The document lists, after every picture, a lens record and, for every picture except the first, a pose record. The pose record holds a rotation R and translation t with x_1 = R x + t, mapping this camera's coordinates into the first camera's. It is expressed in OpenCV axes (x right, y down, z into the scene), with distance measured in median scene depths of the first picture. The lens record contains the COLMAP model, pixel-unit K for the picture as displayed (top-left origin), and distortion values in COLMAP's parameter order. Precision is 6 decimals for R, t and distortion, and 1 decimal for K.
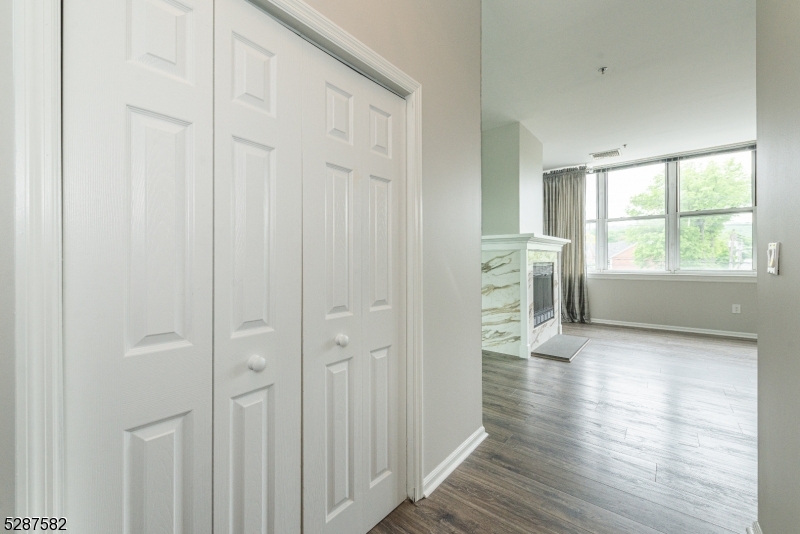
lens RADIAL K [[320.9, 0, 395.0], [0, 320.9, 263.0], [0, 0, 1]] dist [-0.000676, -0.000483]
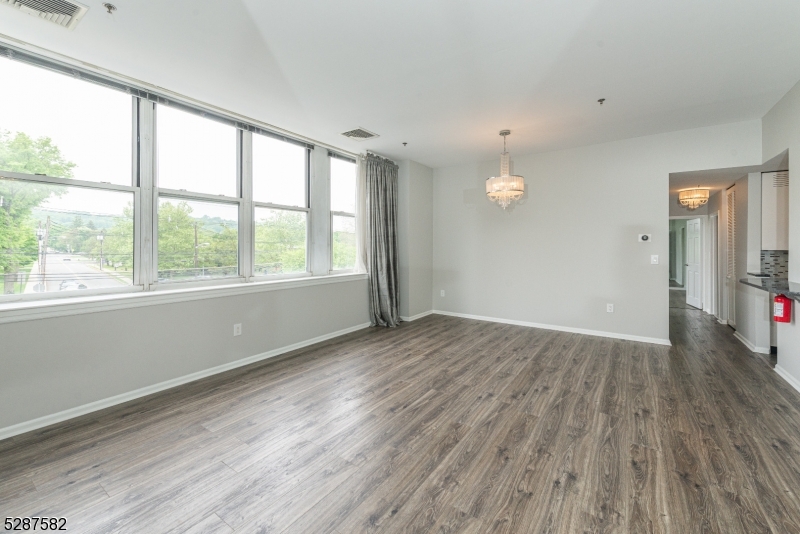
lens RADIAL K [[324.2, 0, 408.7], [0, 324.2, 242.4], [0, 0, 1]] dist [0.024682, -0.007722]
pose [[-0.092653, 0.020273, 0.995492, 0.210707], [0.006888, 0.999782, -0.019719, -0.035845], [-0.995675, 0.005030, -0.092772, 0.544278]]
